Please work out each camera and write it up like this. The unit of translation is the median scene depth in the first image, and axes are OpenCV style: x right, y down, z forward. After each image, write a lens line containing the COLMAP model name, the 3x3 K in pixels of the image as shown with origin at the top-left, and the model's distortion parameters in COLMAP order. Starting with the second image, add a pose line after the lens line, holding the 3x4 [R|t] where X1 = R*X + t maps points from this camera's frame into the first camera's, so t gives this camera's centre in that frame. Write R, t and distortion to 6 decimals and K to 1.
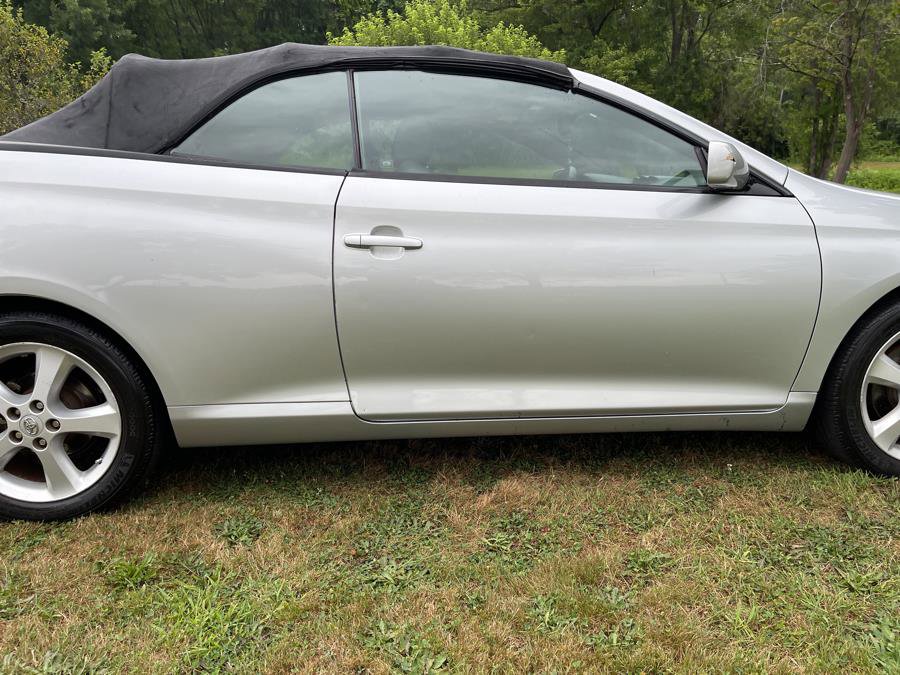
lens RADIAL K [[679.6, 0, 449.7], [0, 679.6, 335.9], [0, 0, 1]] dist [0.081443, -0.112595]
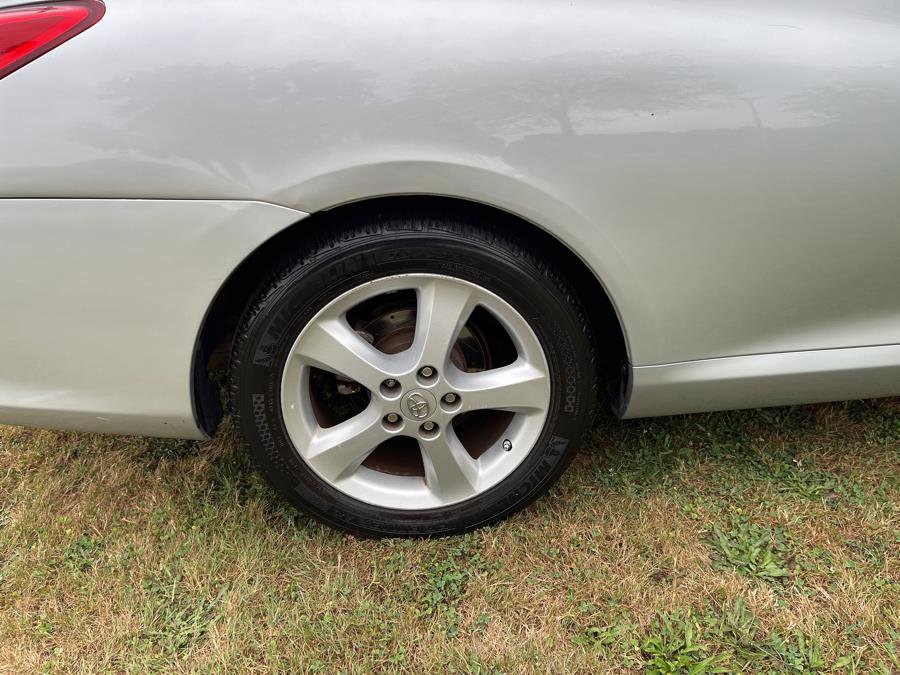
lens RADIAL K [[679.6, 0, 443.2], [0, 679.6, 330.0], [0, 0, 1]] dist [0.081443, -0.112595]
pose [[0.998715, -0.036032, -0.035636, -0.547253], [0.043703, 0.968372, 0.245652, -0.080806], [0.025658, -0.246894, 0.968703, 0.417449]]
